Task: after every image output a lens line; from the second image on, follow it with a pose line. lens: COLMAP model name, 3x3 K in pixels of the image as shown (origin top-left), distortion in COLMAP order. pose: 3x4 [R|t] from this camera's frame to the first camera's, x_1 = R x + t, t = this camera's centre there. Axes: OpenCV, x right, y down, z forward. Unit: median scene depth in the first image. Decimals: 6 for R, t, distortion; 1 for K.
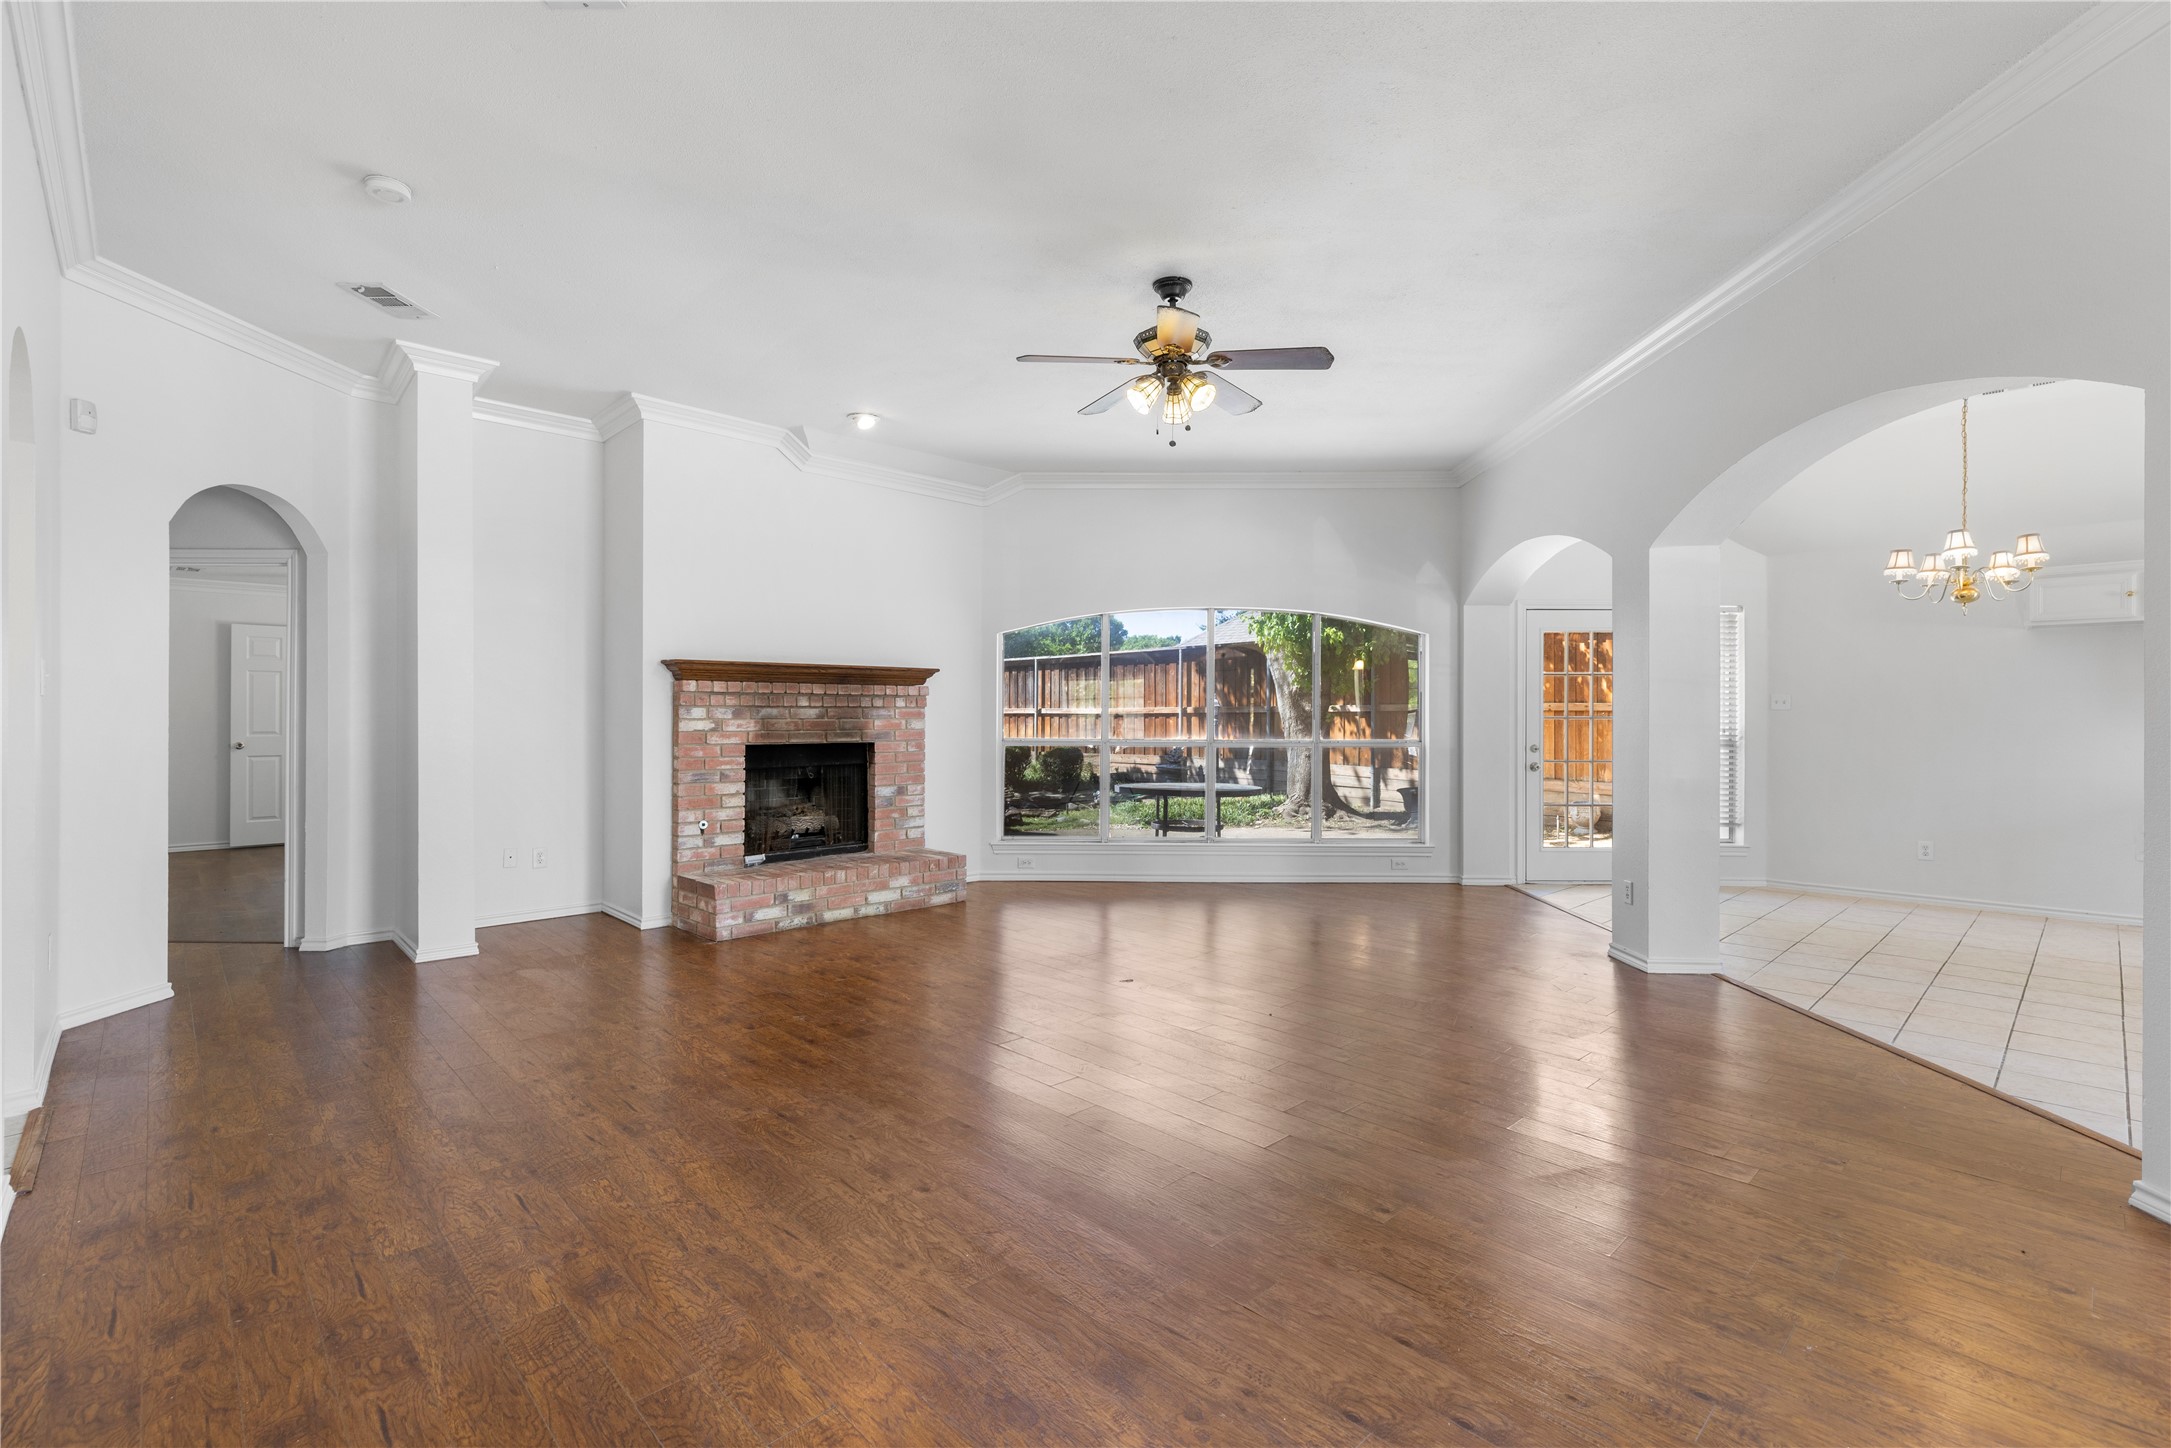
lens RADIAL K [[971.5, 0, 1084.5], [0, 971.5, 709.3], [0, 0, 1]] dist [0.004100, -0.000903]
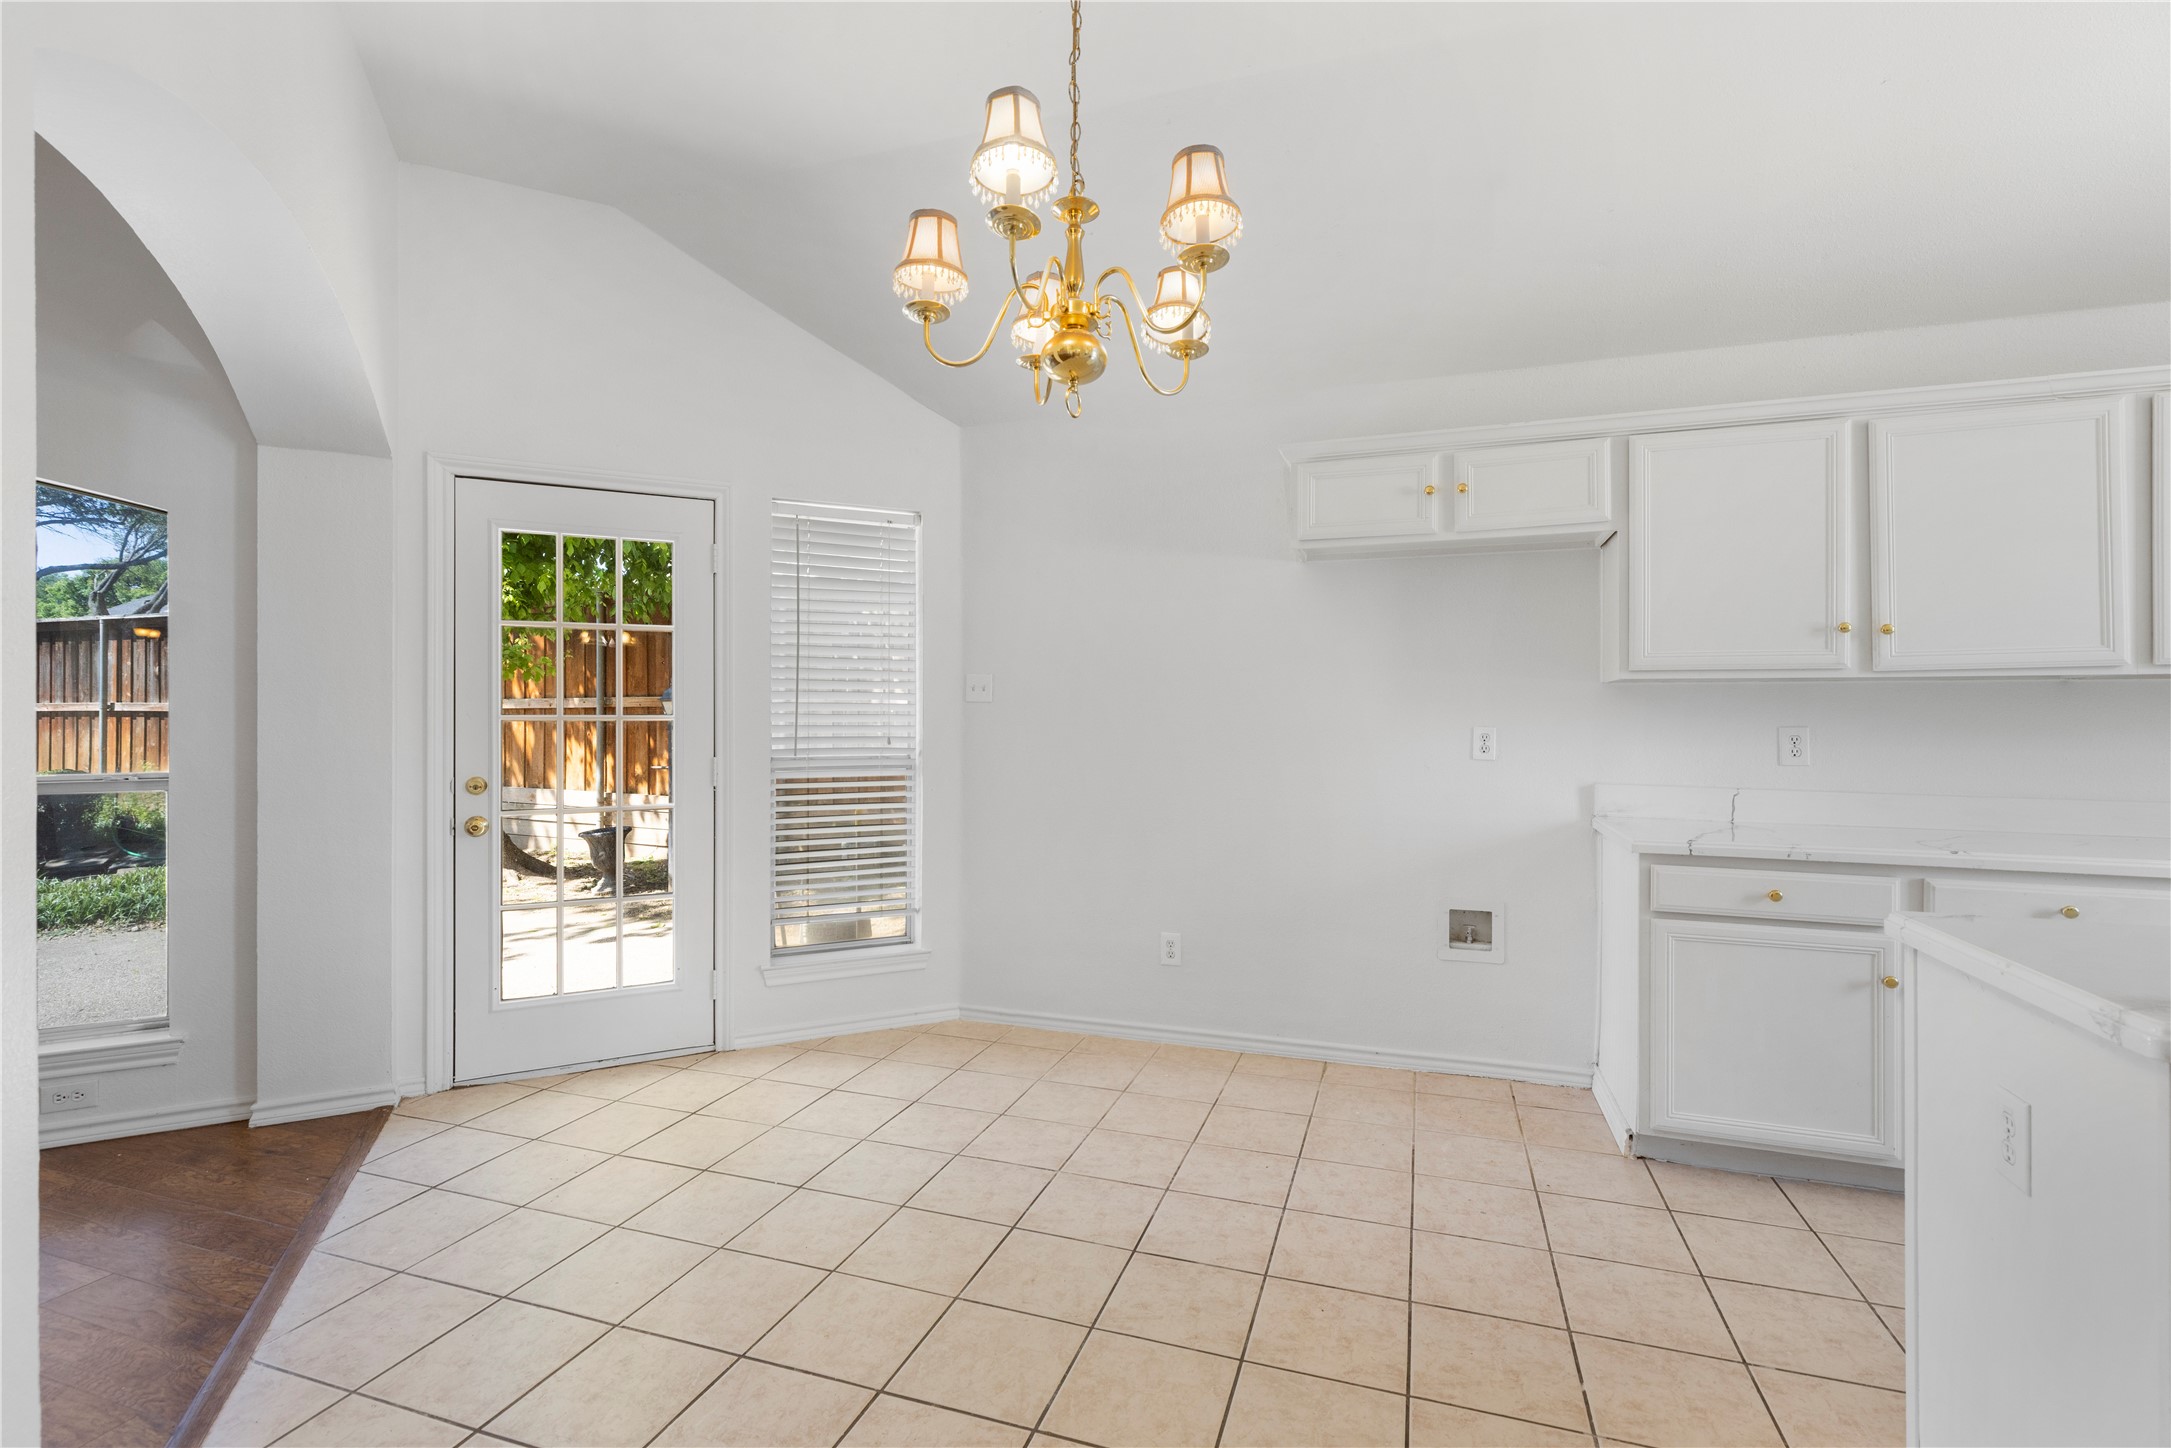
lens RADIAL K [[971.5, 0, 1090.1], [0, 971.5, 718.9], [0, 0, 1]] dist [0.004100, -0.000903]
pose [[0.888792, -0.001432, 0.458309, 0.395863], [-0.002831, 0.999959, 0.008614, 0.003627], [-0.458303, -0.008954, 0.888751, 0.364562]]
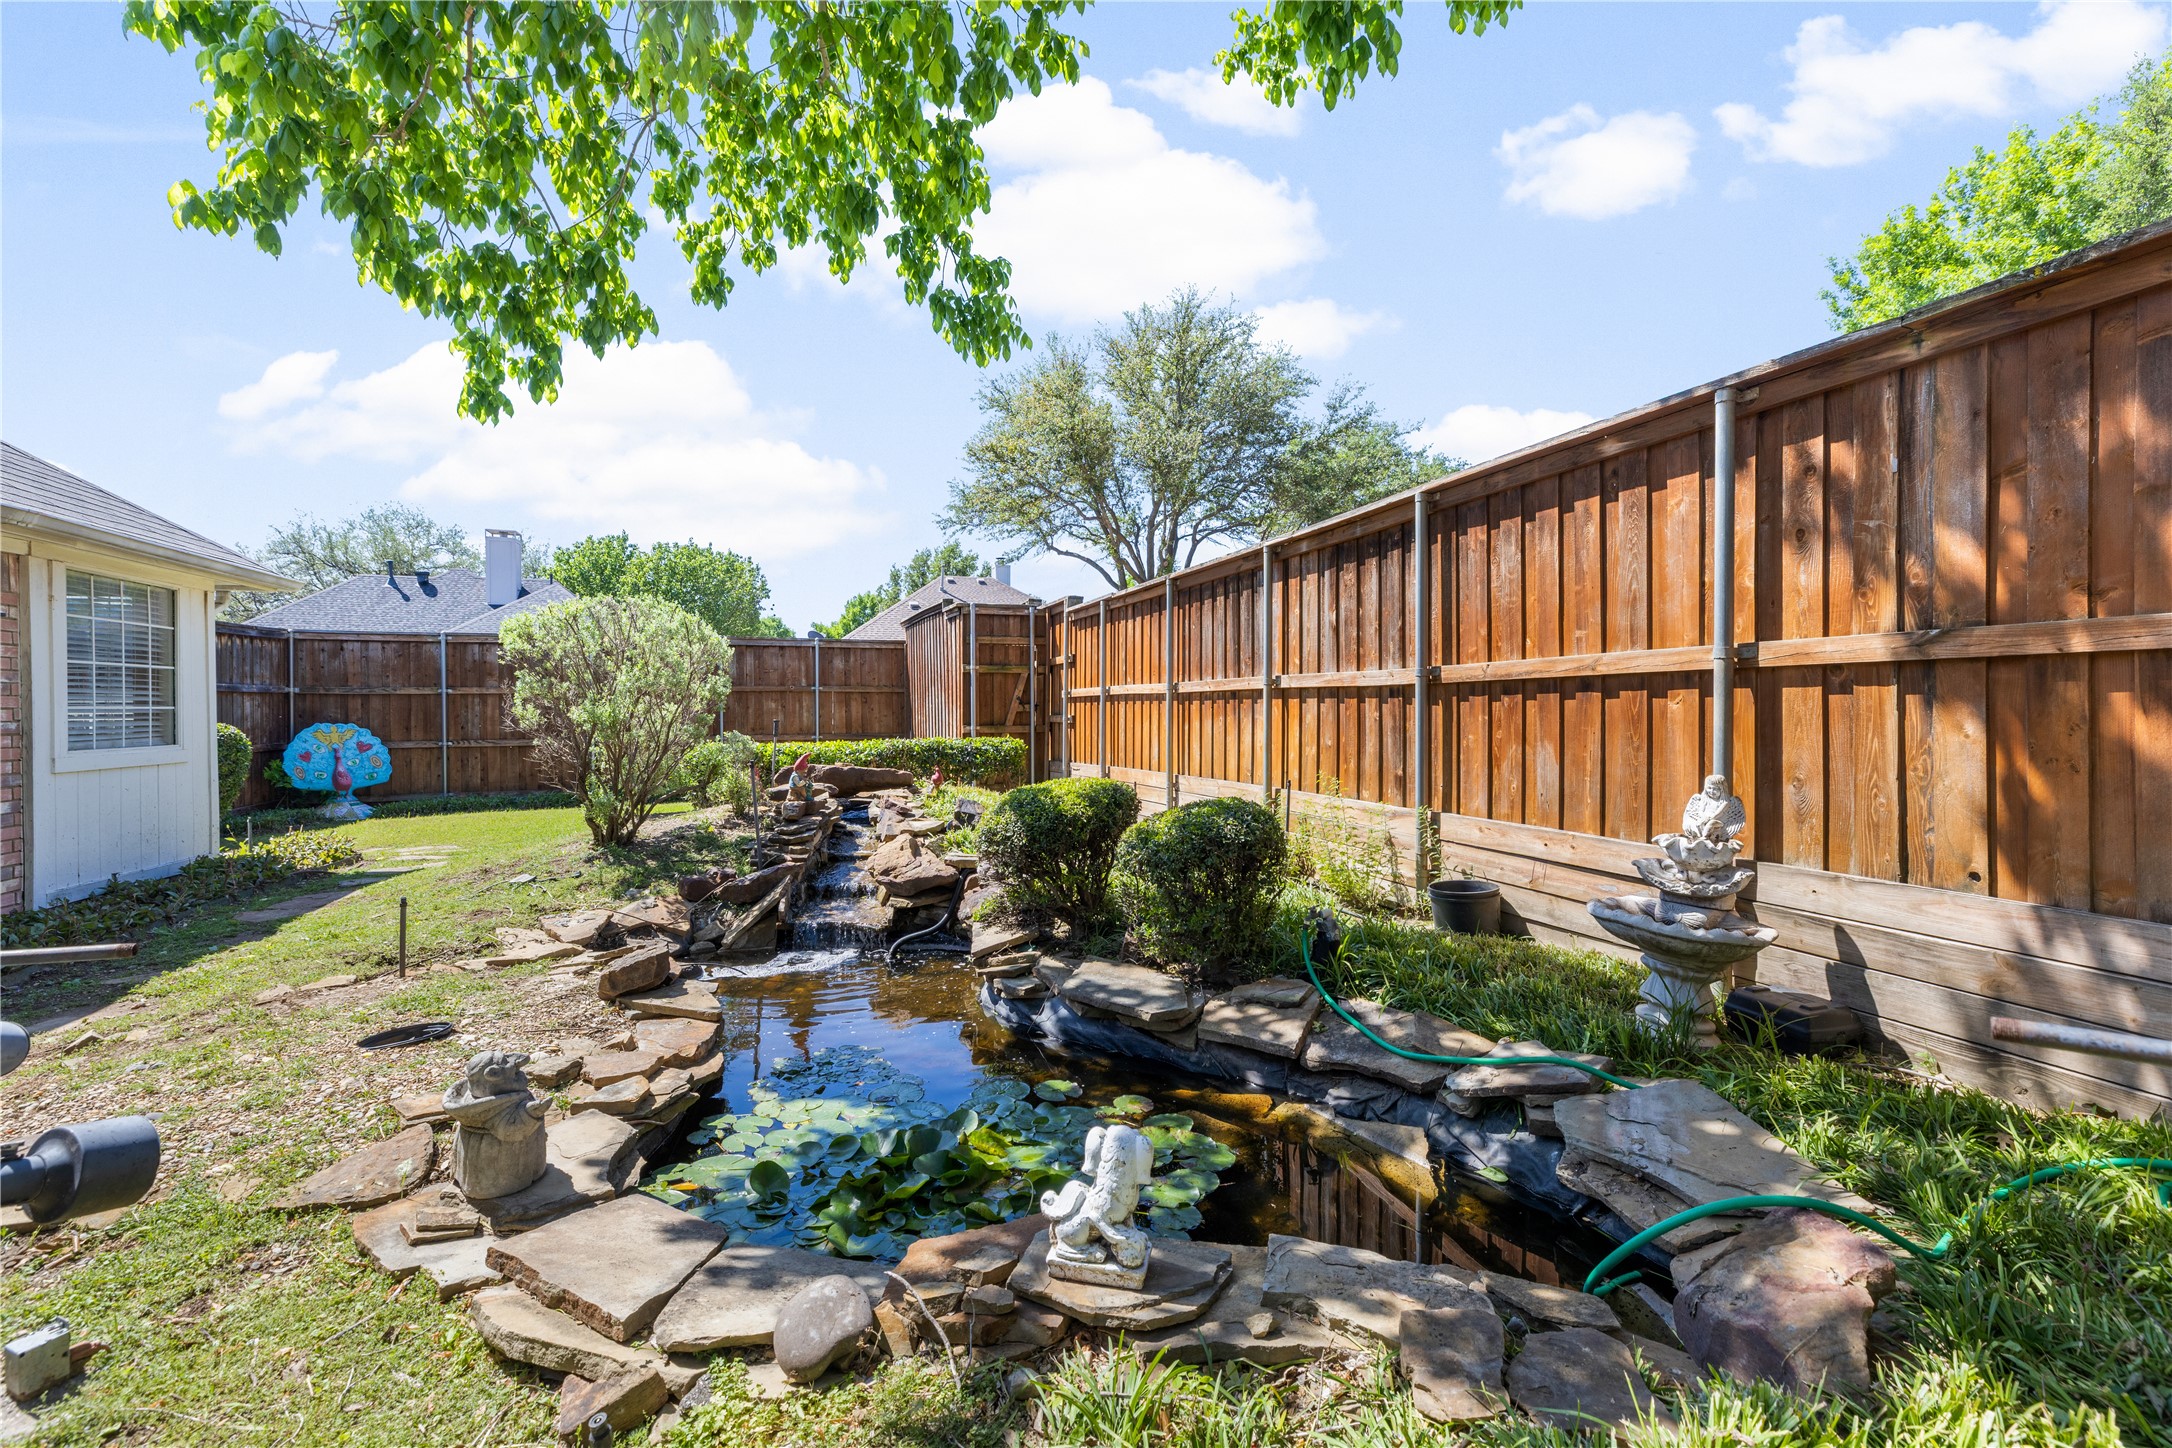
lens RADIAL K [[971.9, 0, 1086.2], [0, 971.9, 718.7], [0, 0, 1]] dist [0.004100, -0.000903]
pose [[0.884621, 0.003789, -0.466295, 0.119170], [0.002470, 0.999915, 0.012810, 0.019876], [0.466304, -0.012484, 0.884536, 1.178123]]
